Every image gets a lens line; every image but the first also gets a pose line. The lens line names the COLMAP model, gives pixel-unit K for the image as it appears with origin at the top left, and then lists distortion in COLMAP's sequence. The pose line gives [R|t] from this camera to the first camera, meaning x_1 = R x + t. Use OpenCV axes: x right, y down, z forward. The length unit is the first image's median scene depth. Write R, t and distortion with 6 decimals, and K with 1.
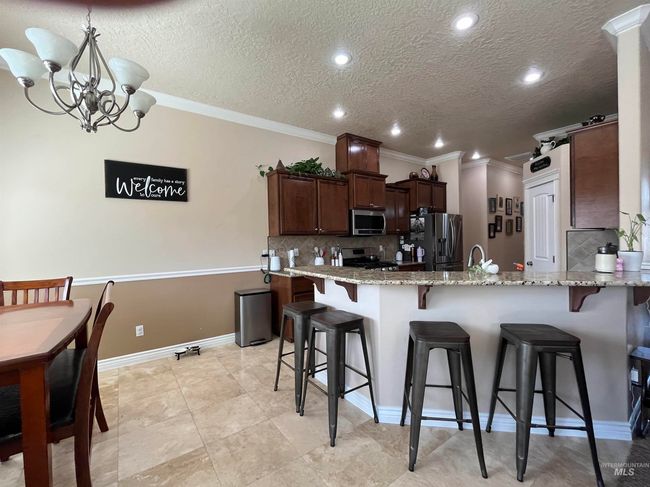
lens RADIAL K [[280.6, 0, 325.0], [0, 280.6, 243.5], [0, 0, 1]] dist [0.001607, -0.000112]
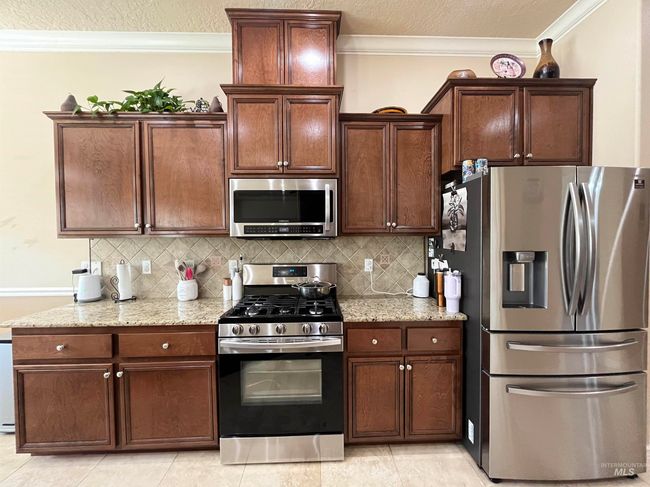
lens RADIAL K [[261.4, 0, 325.0], [0, 261.4, 243.5], [0, 0, 1]] dist [0.000677, 0.000233]
pose [[0.827722, 0.025801, -0.560545, 0.438037], [-0.016873, 0.999635, 0.021096, -0.029560], [0.560885, -0.008004, 0.827855, 0.714298]]
